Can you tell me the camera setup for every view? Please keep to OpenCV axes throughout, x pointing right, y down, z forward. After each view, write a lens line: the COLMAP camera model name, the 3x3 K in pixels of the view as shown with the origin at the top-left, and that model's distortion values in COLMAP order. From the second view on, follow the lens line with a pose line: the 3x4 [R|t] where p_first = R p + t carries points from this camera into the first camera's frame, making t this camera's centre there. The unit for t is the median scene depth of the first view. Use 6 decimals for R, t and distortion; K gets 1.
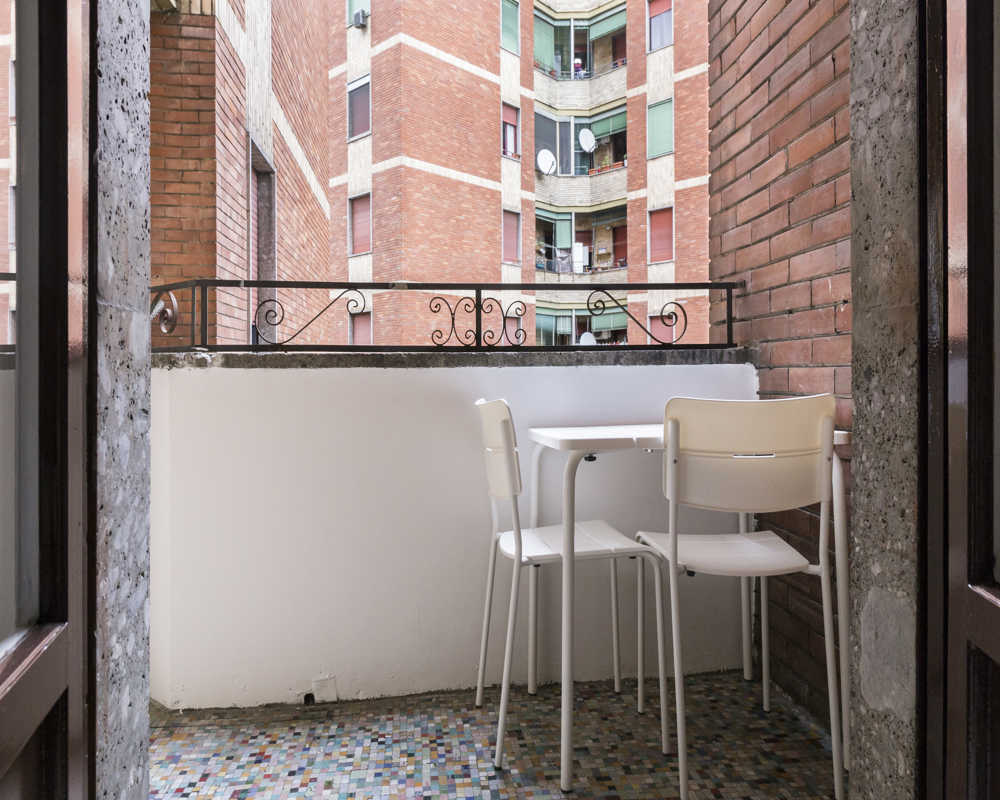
lens RADIAL K [[673.4, 0, 499.2], [0, 673.4, 399.8], [0, 0, 1]] dist [0.012775, -0.013394]
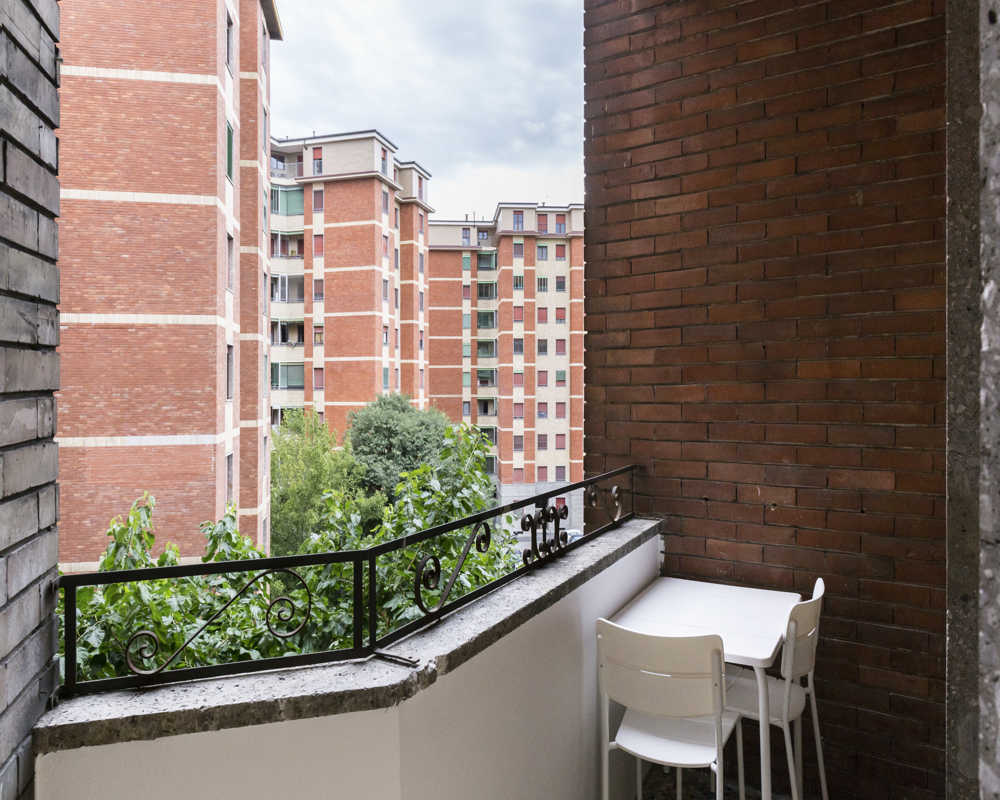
lens RADIAL K [[673.4, 0, 497.7], [0, 673.4, 395.3], [0, 0, 1]] dist [0.012775, -0.013394]
pose [[0.602851, 0.010347, 0.797787, -1.037203], [0.018162, 0.999479, -0.026688, -0.343419], [-0.797647, 0.030578, 0.602349, 0.531759]]
